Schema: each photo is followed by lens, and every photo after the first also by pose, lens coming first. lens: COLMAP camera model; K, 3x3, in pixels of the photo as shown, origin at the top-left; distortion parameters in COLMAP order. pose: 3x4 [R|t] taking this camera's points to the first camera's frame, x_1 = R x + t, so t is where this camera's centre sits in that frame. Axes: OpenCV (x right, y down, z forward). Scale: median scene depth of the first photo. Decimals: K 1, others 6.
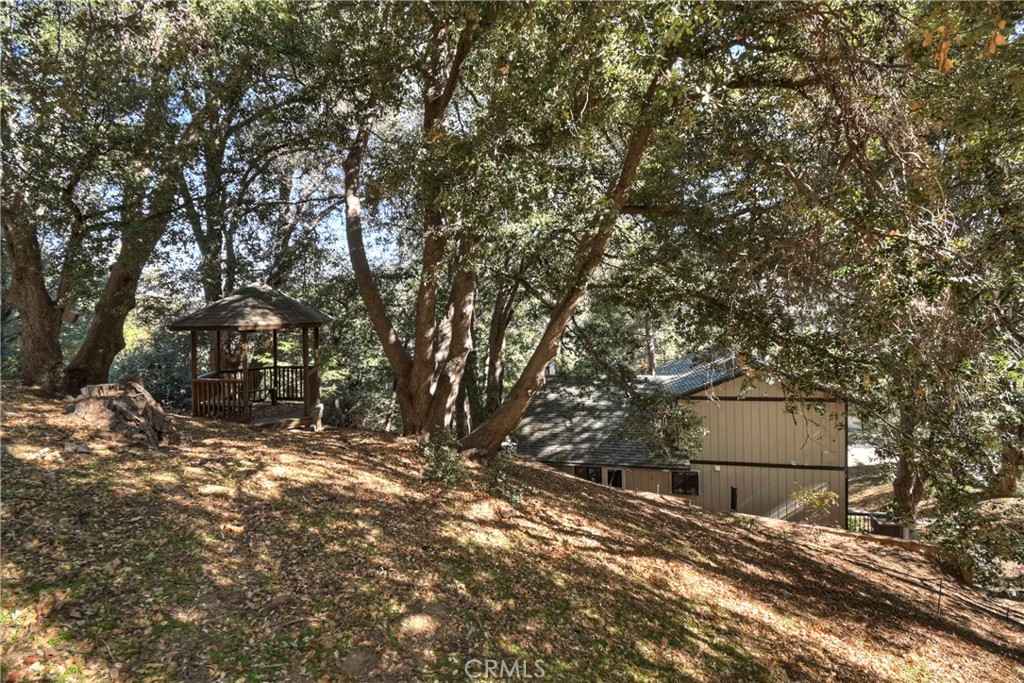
lens RADIAL K [[445.1, 0, 512.0], [0, 445.1, 341.5], [0, 0, 1]] dist [0.025276, -0.026826]
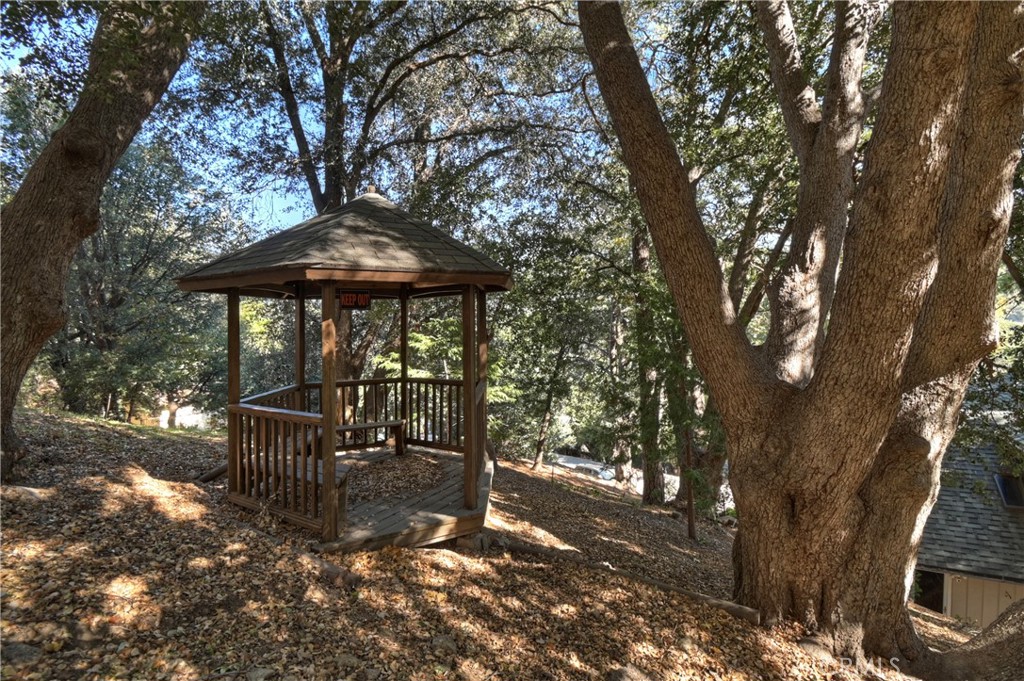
lens RADIAL K [[468.2, 0, 508.2], [0, 468.2, 352.9], [0, 0, 1]] dist [0.000826, -0.000452]
pose [[0.962581, 0.020656, -0.270205, -0.281455], [-0.019080, 0.999782, 0.008459, 0.020698], [0.270321, -0.002987, 0.962766, 0.537190]]
